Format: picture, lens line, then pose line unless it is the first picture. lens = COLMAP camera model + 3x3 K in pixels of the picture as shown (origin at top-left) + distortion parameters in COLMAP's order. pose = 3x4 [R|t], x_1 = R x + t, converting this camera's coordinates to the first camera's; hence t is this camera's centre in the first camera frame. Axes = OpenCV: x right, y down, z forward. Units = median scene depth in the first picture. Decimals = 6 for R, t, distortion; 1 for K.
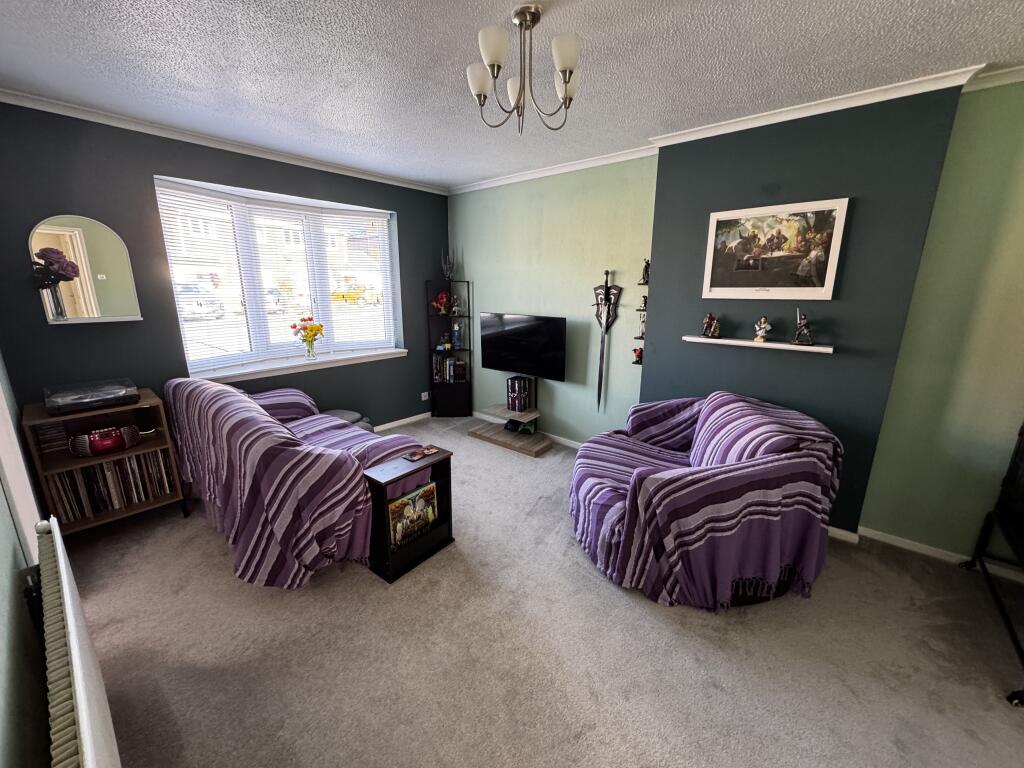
lens RADIAL K [[408.2, 0, 511.4], [0, 408.2, 383.9], [0, 0, 1]] dist [-0.002942, 0.000011]
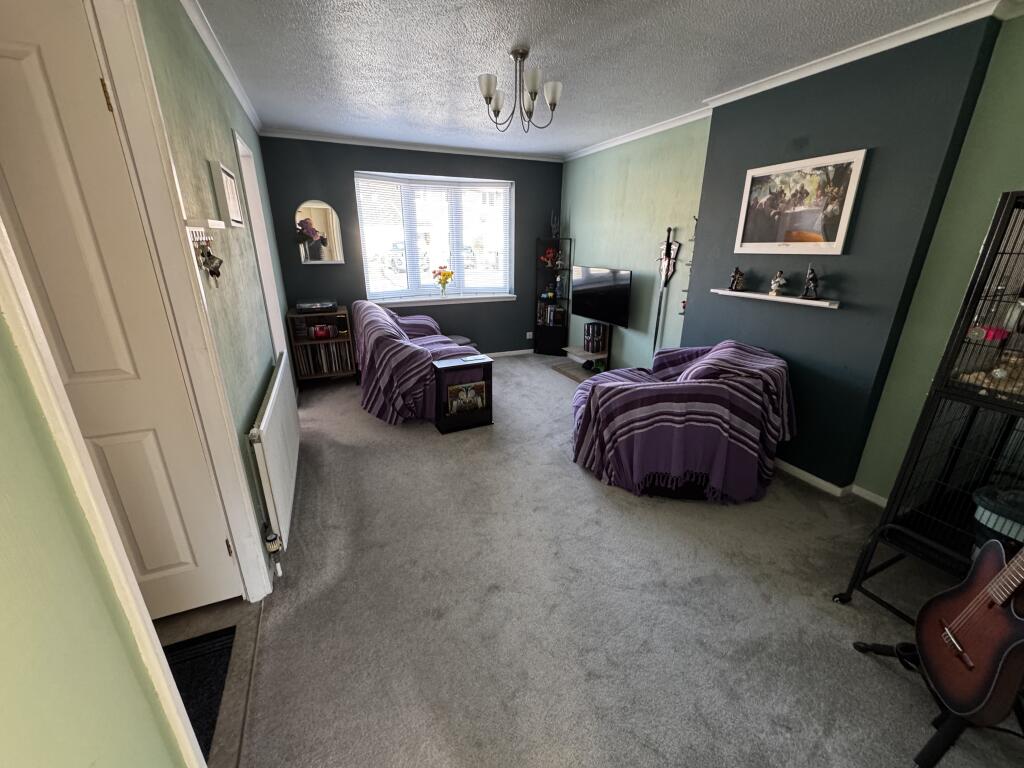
lens RADIAL K [[408.2, 0, 510.7], [0, 408.2, 384.1], [0, 0, 1]] dist [-0.002942, 0.000011]
pose [[0.902990, 0.139534, -0.406373, 0.470479], [-0.101109, 0.988246, 0.114657, 0.073414], [0.417595, -0.062446, 0.906485, -0.262931]]
